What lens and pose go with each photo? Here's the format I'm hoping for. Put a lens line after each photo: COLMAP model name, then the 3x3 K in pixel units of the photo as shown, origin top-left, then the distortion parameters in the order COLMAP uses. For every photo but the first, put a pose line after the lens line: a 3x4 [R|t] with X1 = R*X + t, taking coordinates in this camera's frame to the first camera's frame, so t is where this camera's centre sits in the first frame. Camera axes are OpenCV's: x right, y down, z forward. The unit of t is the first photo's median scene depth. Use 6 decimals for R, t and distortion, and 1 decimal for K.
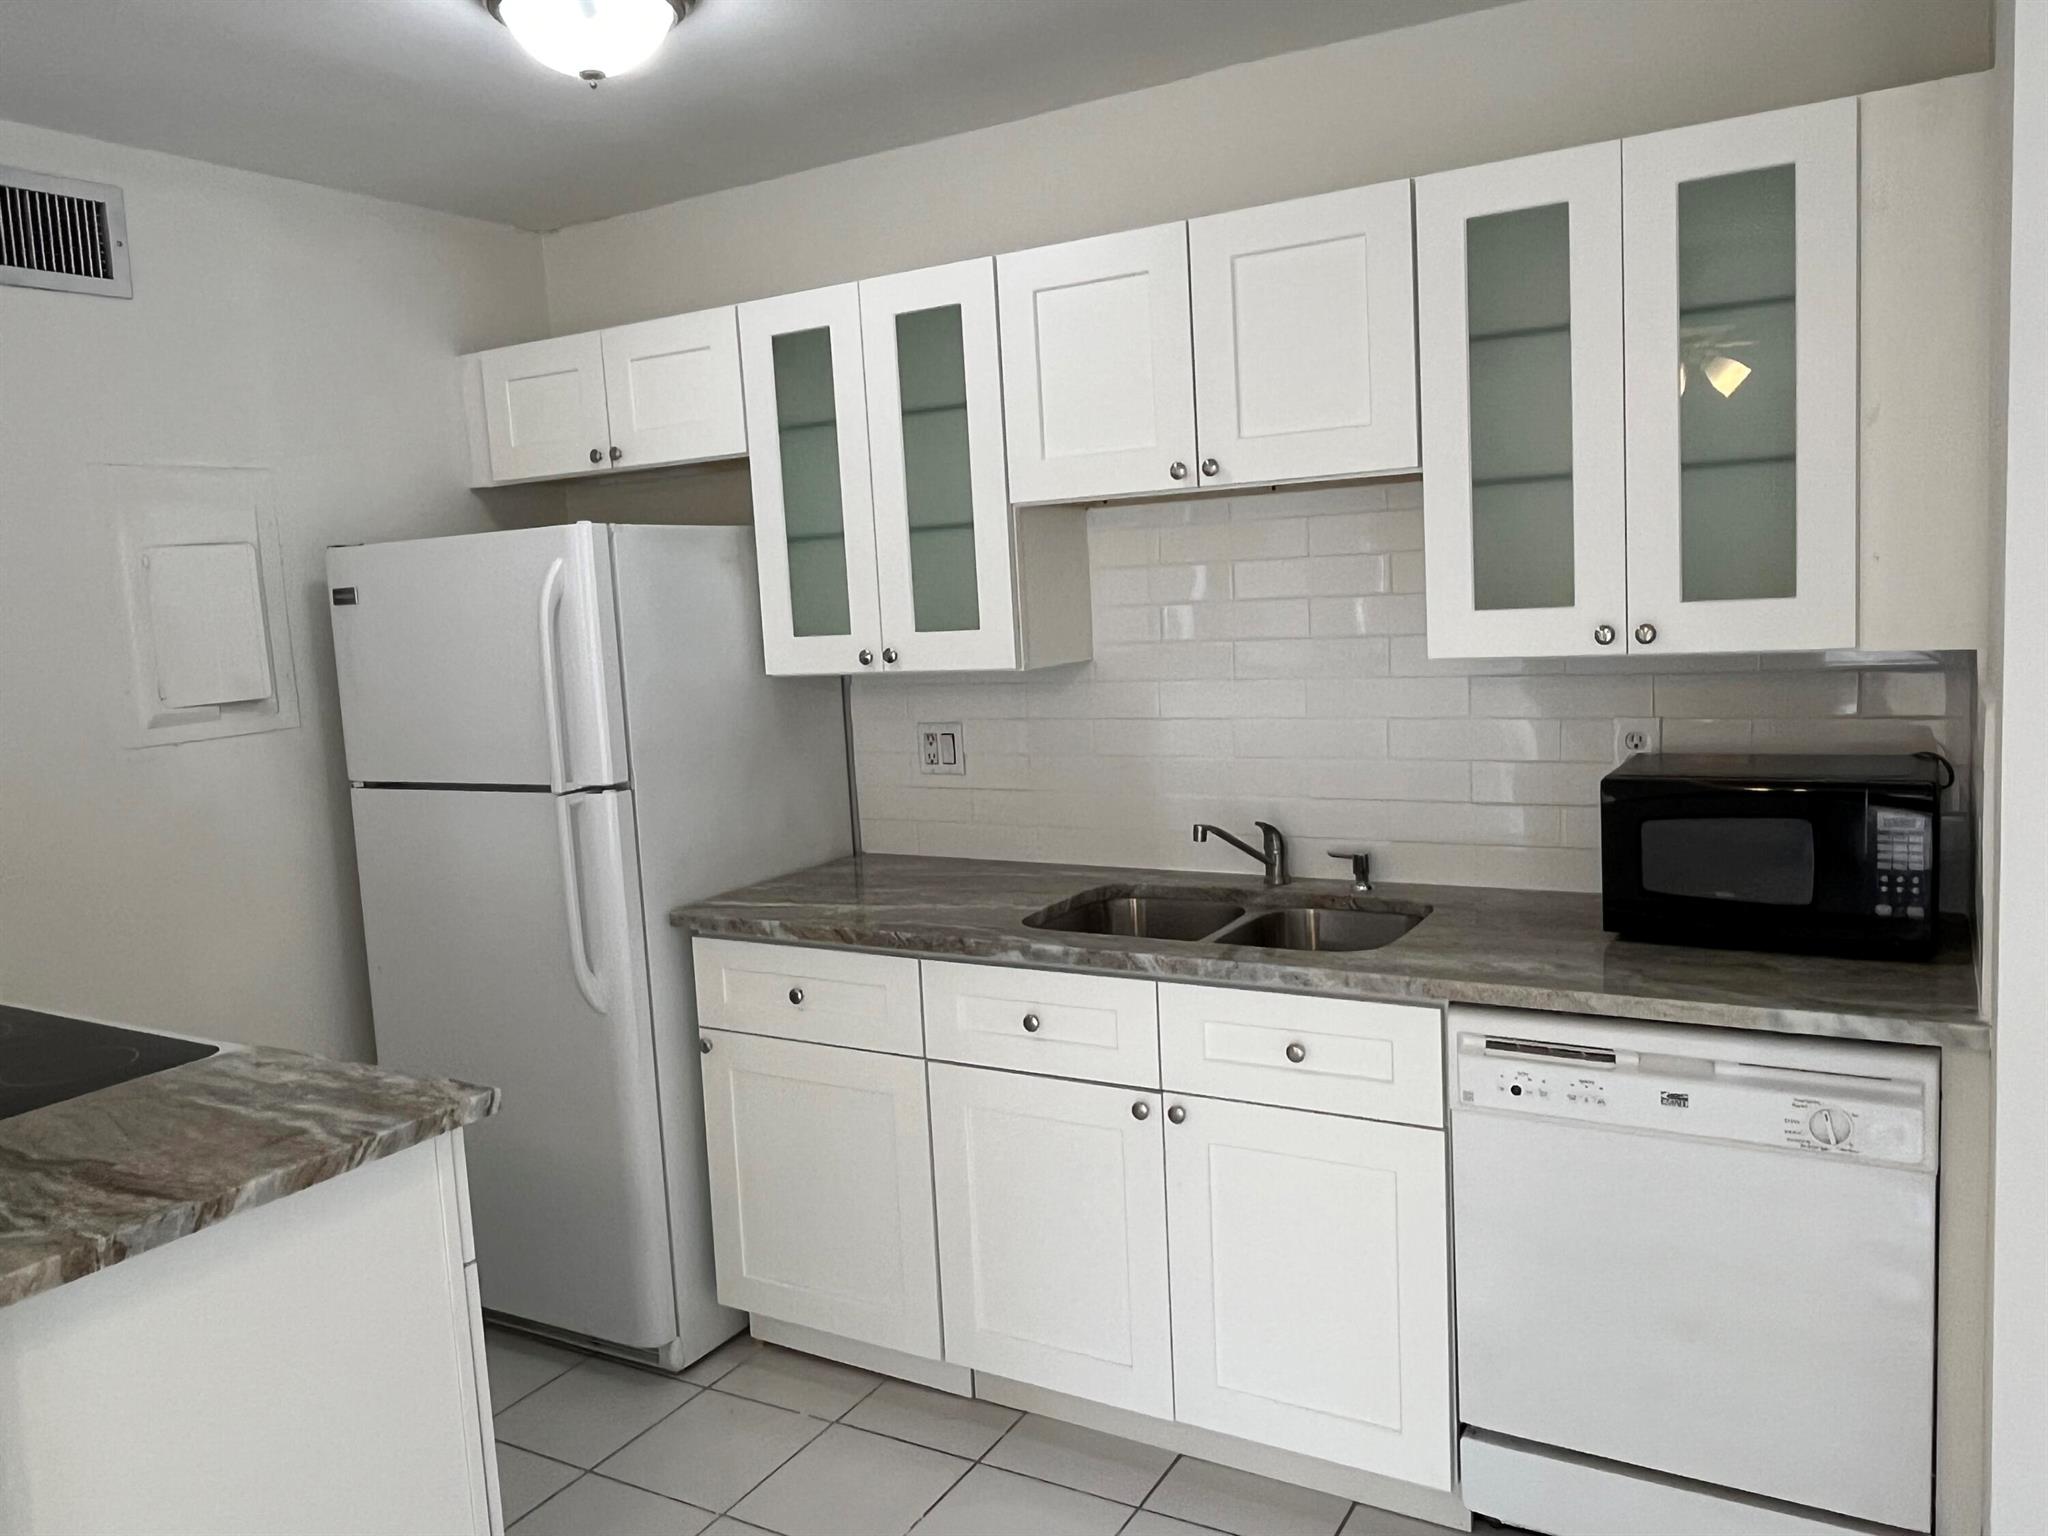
lens RADIAL K [[1520.6, 0, 1024.9], [0, 1520.6, 760.0], [0, 0, 1]] dist [-0.006721, -0.000806]
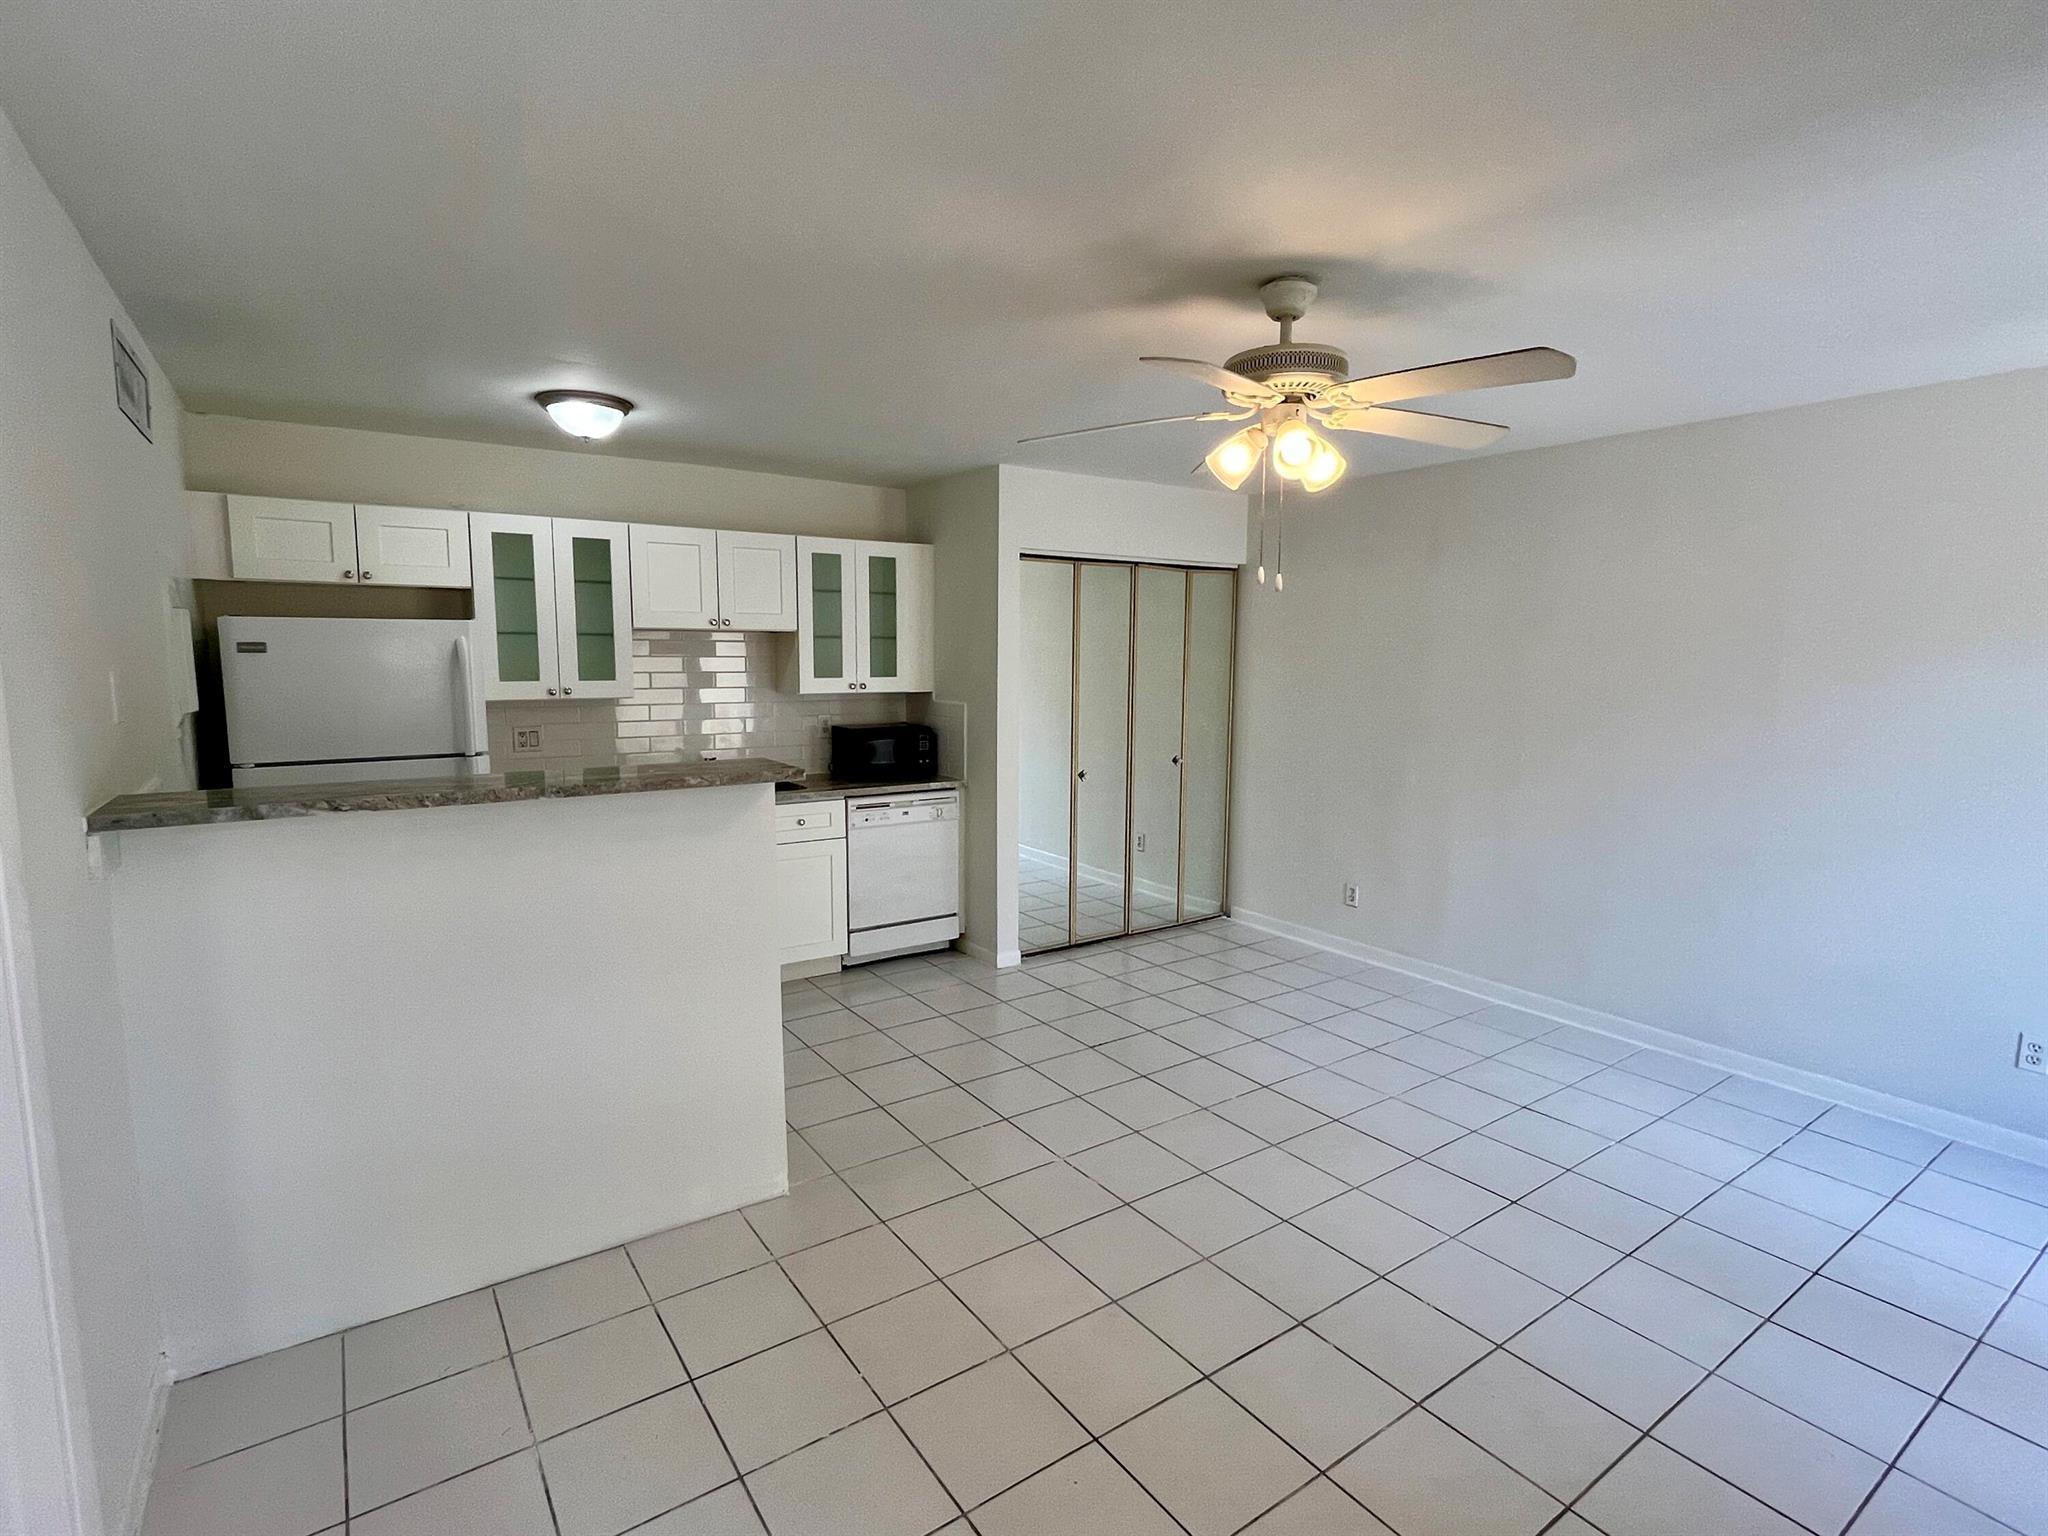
lens RADIAL K [[994.1, 0, 1023.4], [0, 994.1, 771.8], [0, 0, 1]] dist [0.000572, 0.000072]
pose [[0.418402, -0.050593, 0.906852, -1.404981], [0.077728, 0.996779, 0.019748, 0.087481], [-0.904930, 0.062225, 0.420987, -0.230463]]
